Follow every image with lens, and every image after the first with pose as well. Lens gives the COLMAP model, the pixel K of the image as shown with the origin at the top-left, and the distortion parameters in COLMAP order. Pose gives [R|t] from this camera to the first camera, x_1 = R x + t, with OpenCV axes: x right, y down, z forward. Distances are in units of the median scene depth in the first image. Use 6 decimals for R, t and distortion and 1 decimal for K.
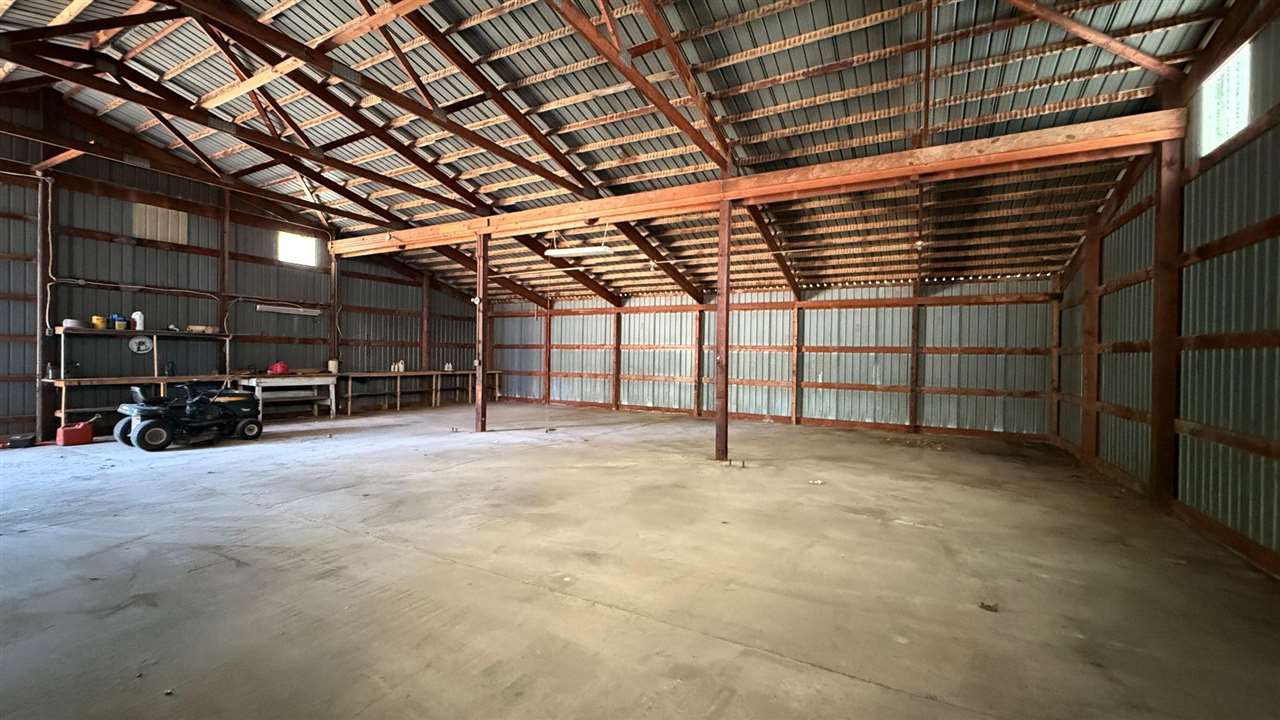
lens RADIAL K [[527.8, 0, 640.0], [0, 527.8, 360.0], [0, 0, 1]] dist [-0.002917, -0.000192]
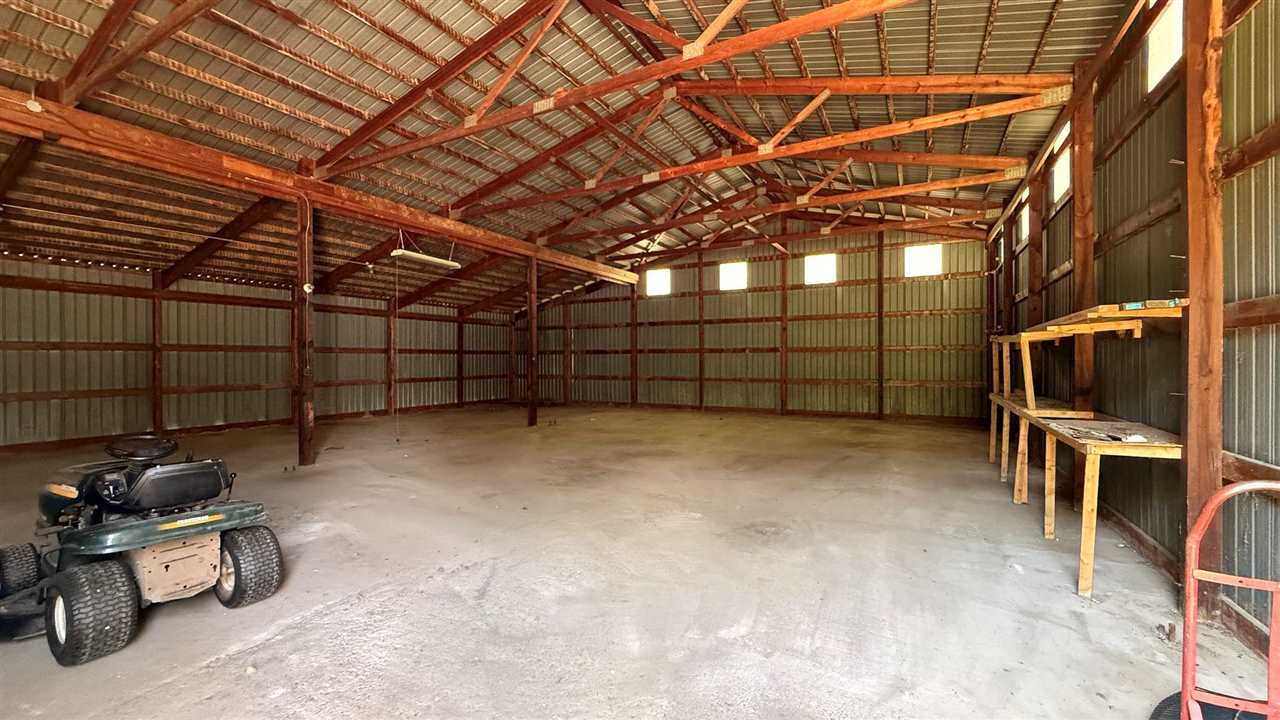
lens RADIAL K [[527.8, 0, 640.0], [0, 527.8, 360.0], [0, 0, 1]] dist [-0.002917, -0.000192]
pose [[-0.026234, -0.019577, 0.999464, -0.768785], [0.010135, 0.999752, 0.019849, -0.016013], [-0.999604, 0.010650, -0.026030, 0.408272]]
